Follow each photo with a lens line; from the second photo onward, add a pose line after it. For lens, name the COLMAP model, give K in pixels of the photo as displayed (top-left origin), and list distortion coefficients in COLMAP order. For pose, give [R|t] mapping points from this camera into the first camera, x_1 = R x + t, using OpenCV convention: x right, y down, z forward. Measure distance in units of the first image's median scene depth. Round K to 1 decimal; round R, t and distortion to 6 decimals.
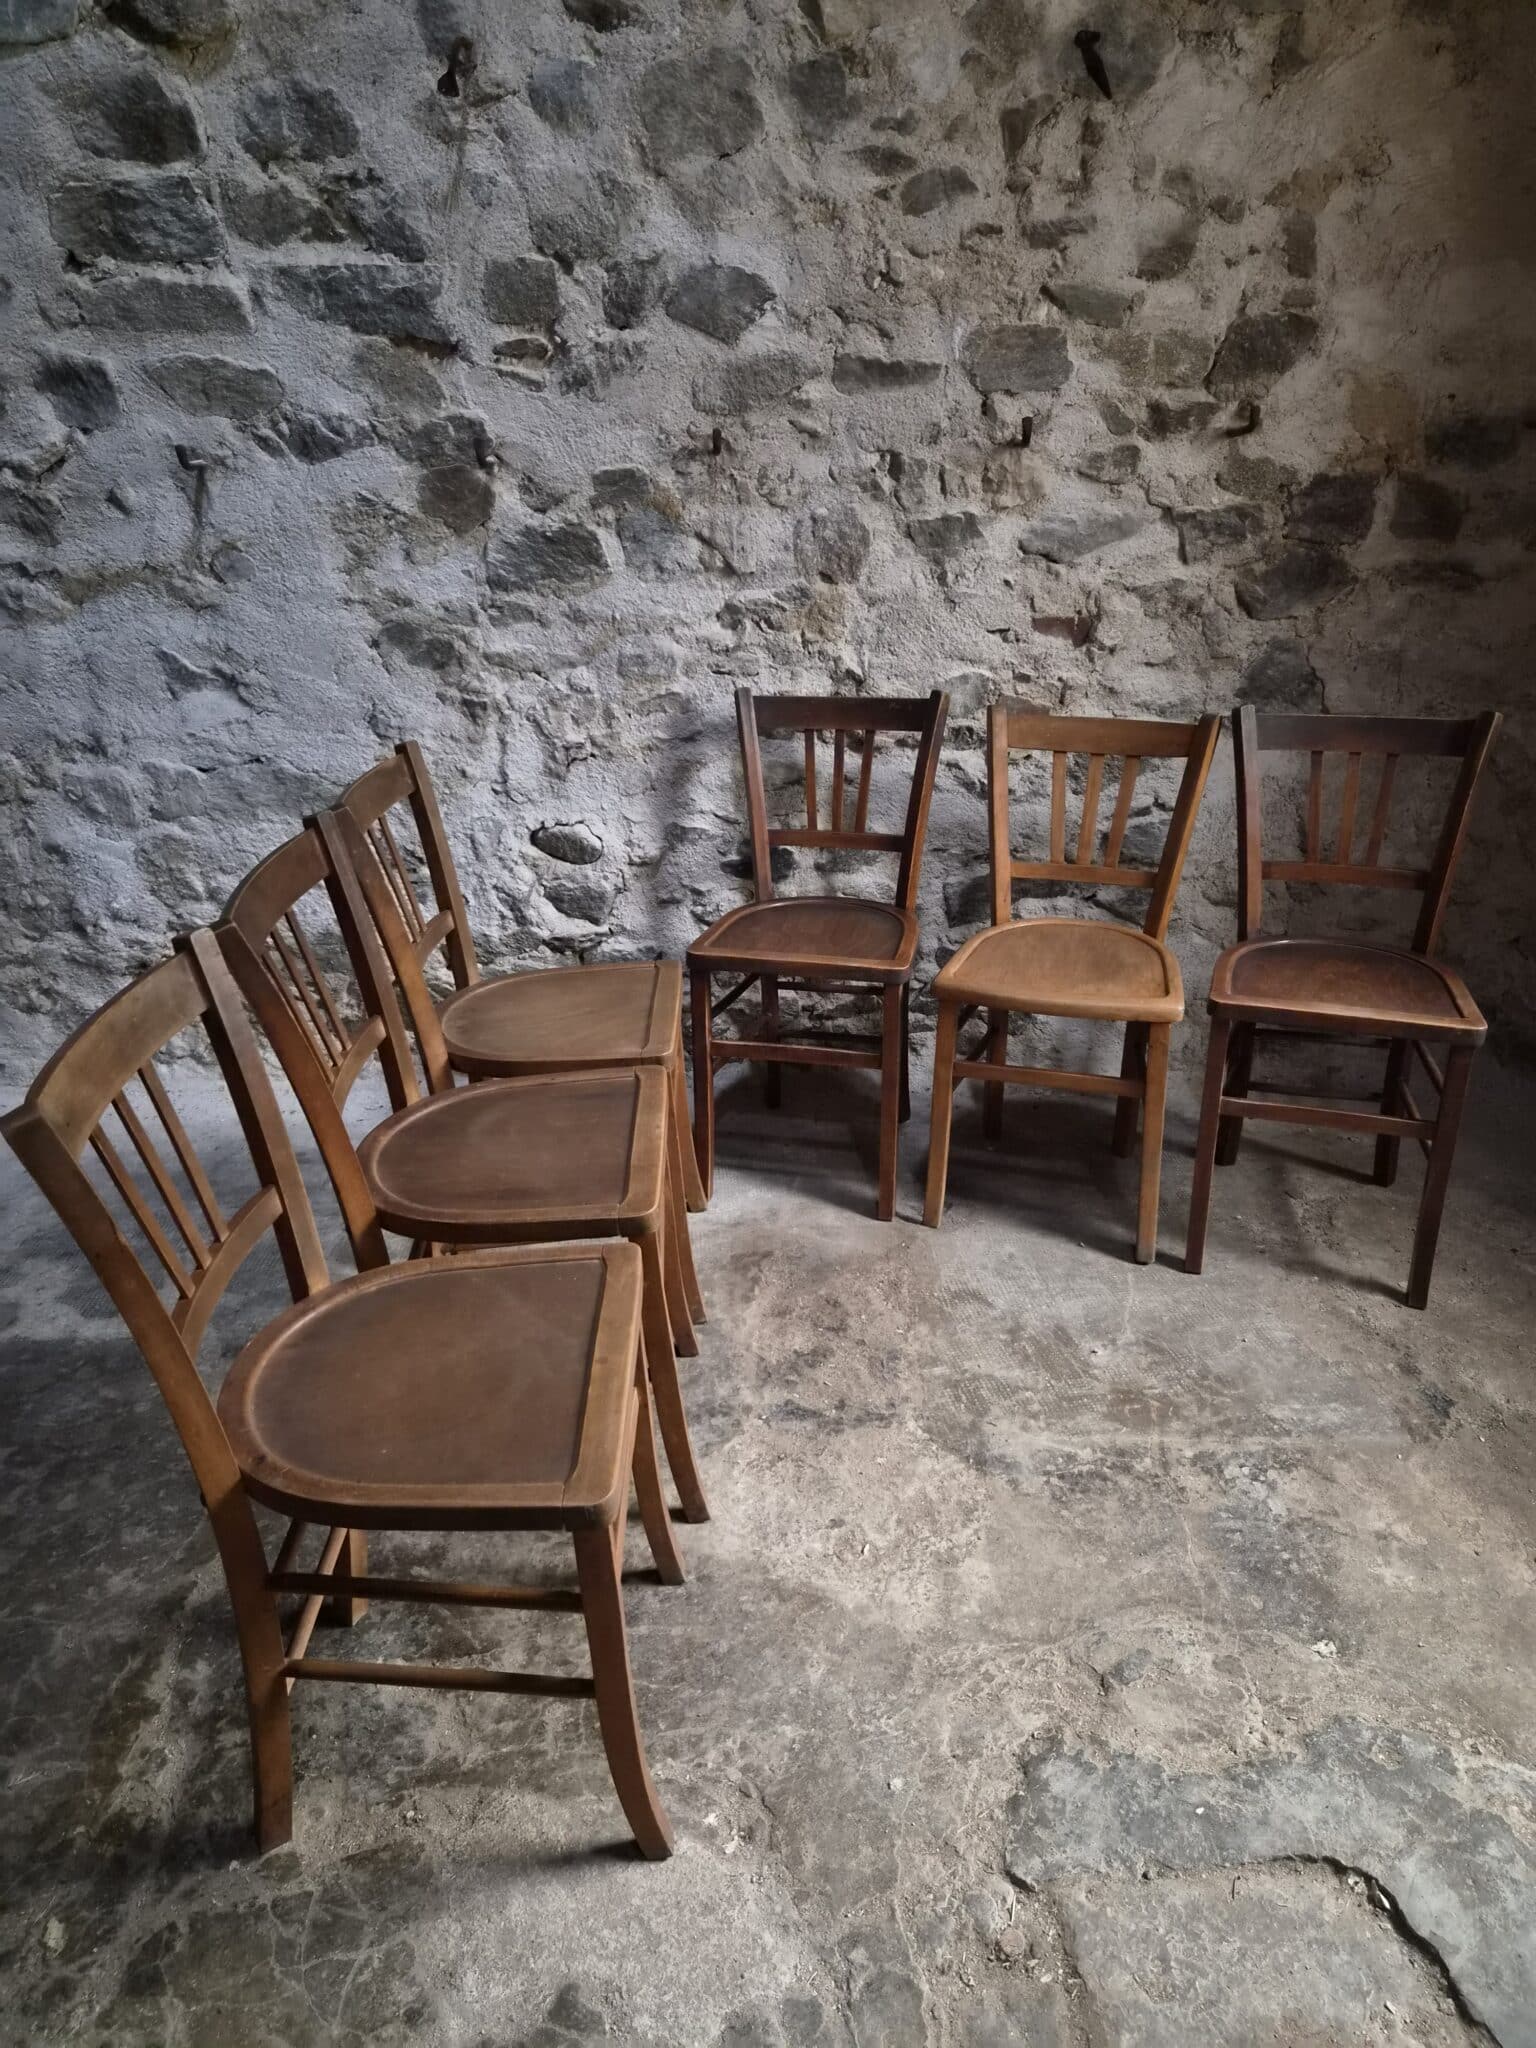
lens RADIAL K [[1369.6, 0, 765.5], [0, 1369.6, 1012.9], [0, 0, 1]] dist [0.069207, -0.052448]
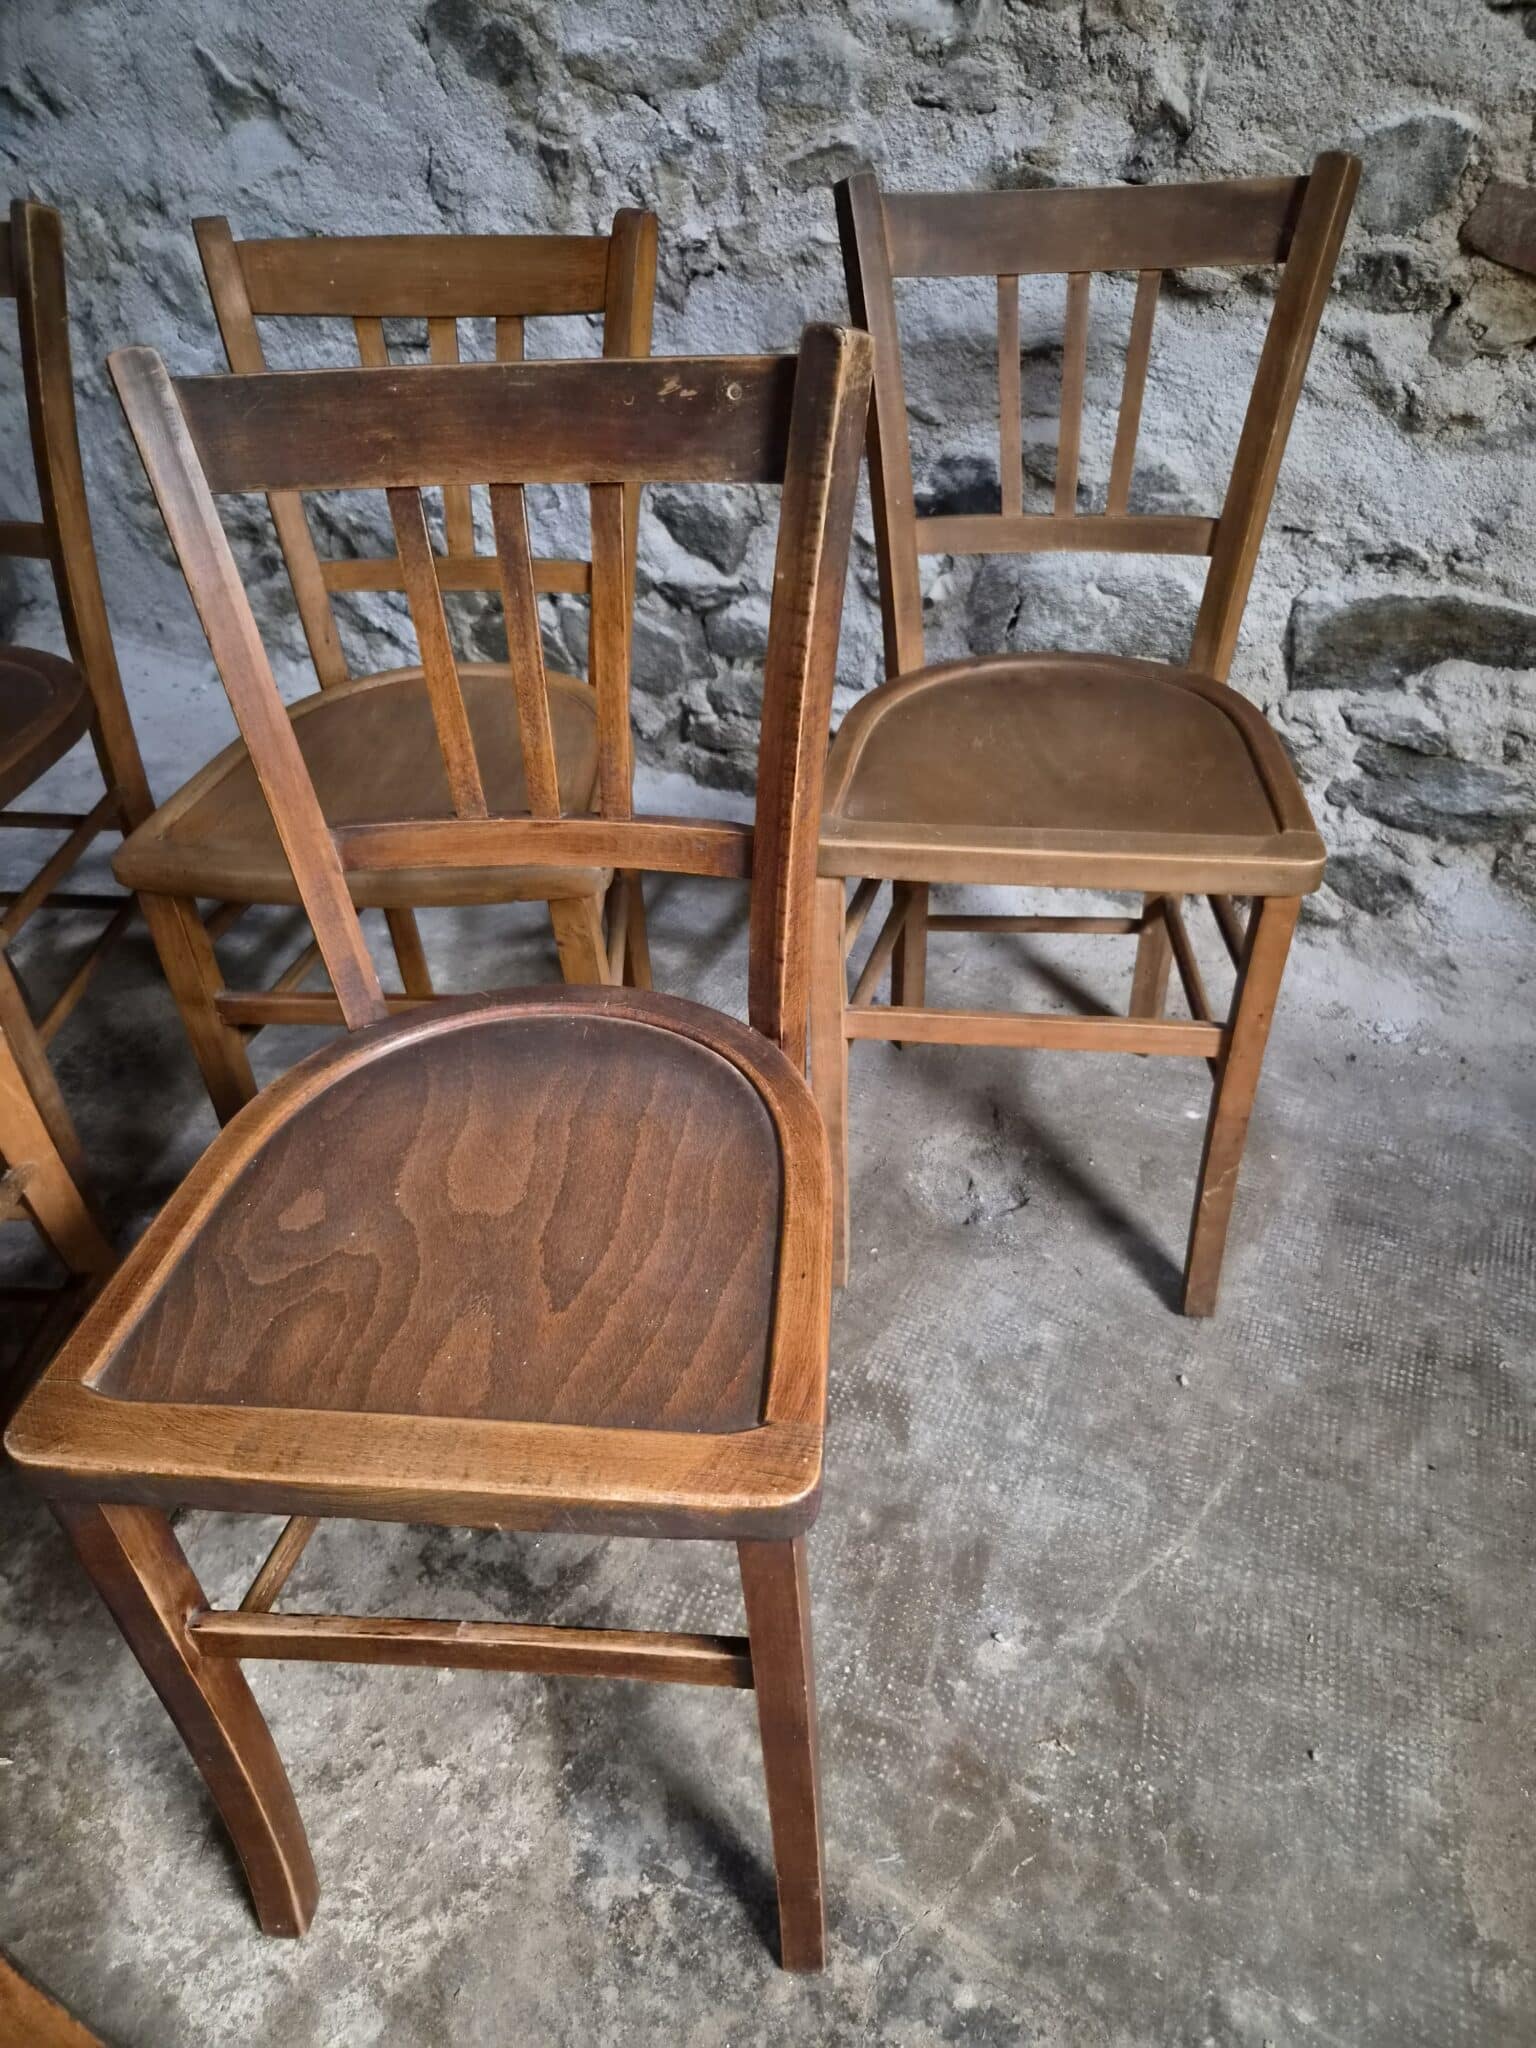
lens RADIAL K [[1377.6, 0, 786.4], [0, 1377.6, 1029.3], [0, 0, 1]] dist [0.065949, -0.053918]
pose [[0.853405, 0.306177, -0.421848, 0.263544], [-0.178961, 0.932215, 0.314561, -0.083455], [0.489565, -0.192953, 0.850350, 0.480567]]
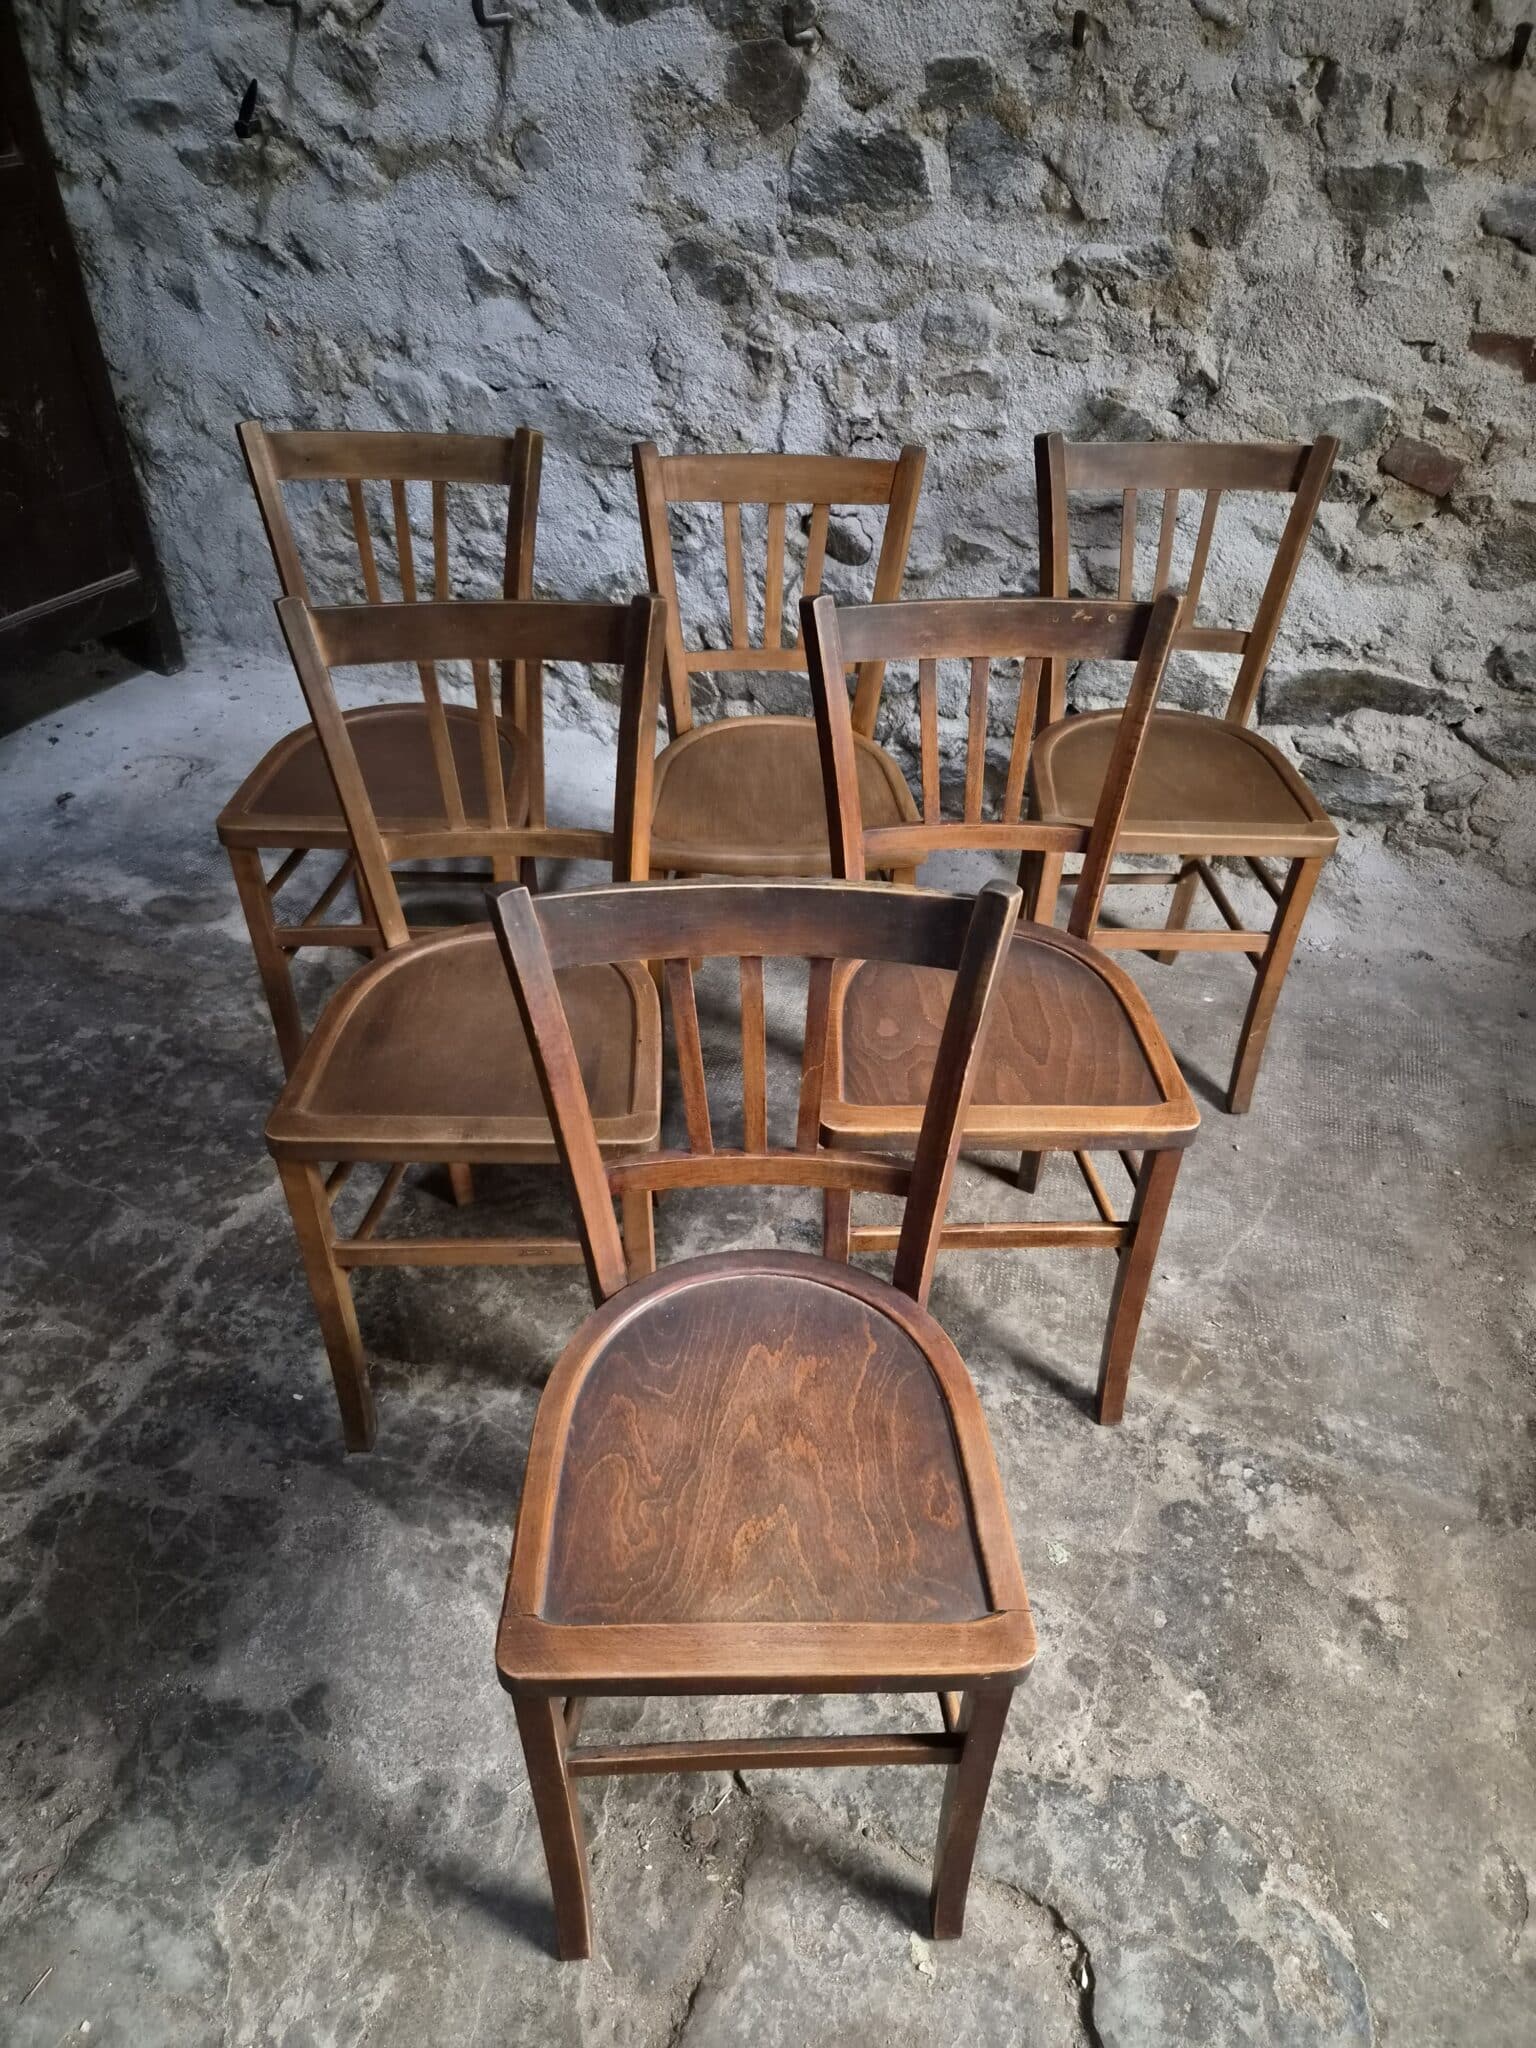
lens RADIAL K [[1369.8, 0, 762.5], [0, 1369.8, 1024.7], [0, 0, 1]] dist [0.067920, -0.050937]
pose [[0.909853, 0.285772, -0.300836, 0.184568], [-0.190483, 0.931783, 0.309025, -0.105758], [0.368624, -0.223863, 0.902220, 0.121625]]
